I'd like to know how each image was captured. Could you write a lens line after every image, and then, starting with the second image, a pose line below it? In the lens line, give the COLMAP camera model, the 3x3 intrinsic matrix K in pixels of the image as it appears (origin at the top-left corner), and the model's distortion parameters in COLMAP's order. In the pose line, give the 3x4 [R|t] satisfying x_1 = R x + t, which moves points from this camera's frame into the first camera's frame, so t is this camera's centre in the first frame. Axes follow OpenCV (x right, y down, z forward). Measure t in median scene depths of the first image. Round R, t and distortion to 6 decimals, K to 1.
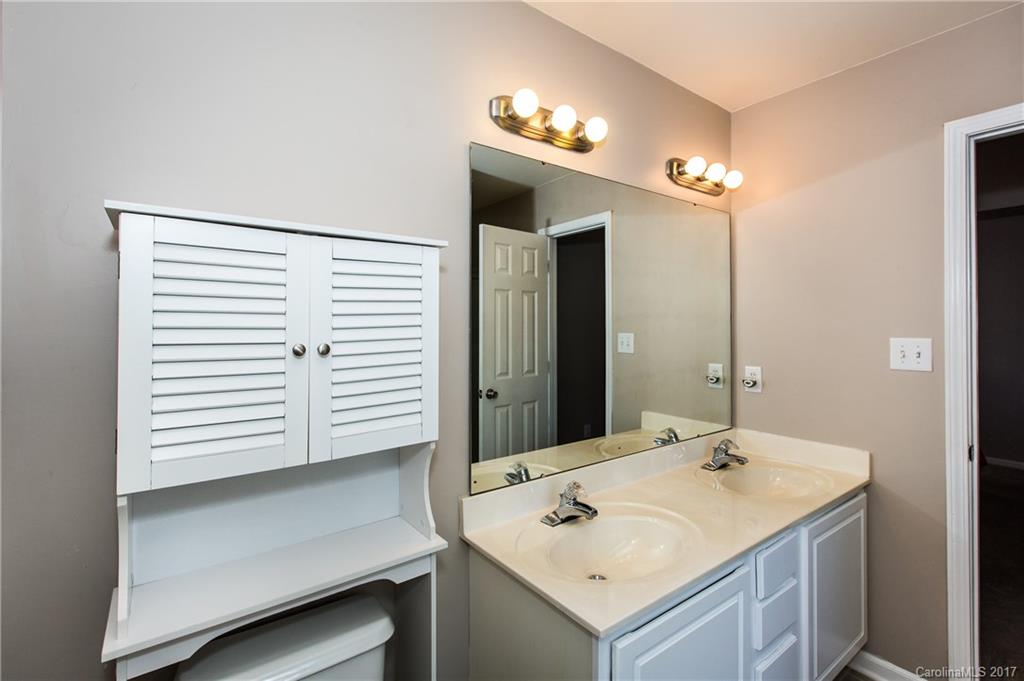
lens RADIAL K [[465.0, 0, 512.3], [0, 465.0, 326.3], [0, 0, 1]] dist [0.001240, 0.000008]
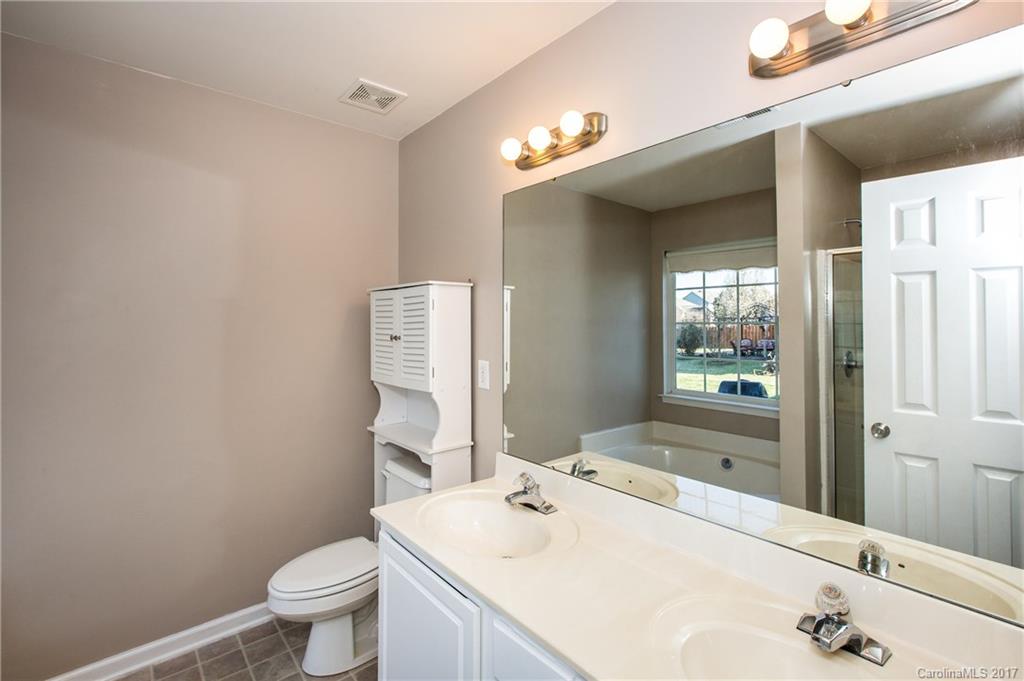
lens RADIAL K [[465.0, 0, 512.3], [0, 465.0, 326.3], [0, 0, 1]] dist [0.001240, 0.000008]
pose [[0.068591, 0.005776, -0.997628, 1.140500], [-0.006568, 0.999964, 0.005338, -0.015247], [0.997623, 0.006186, 0.068626, 0.832457]]
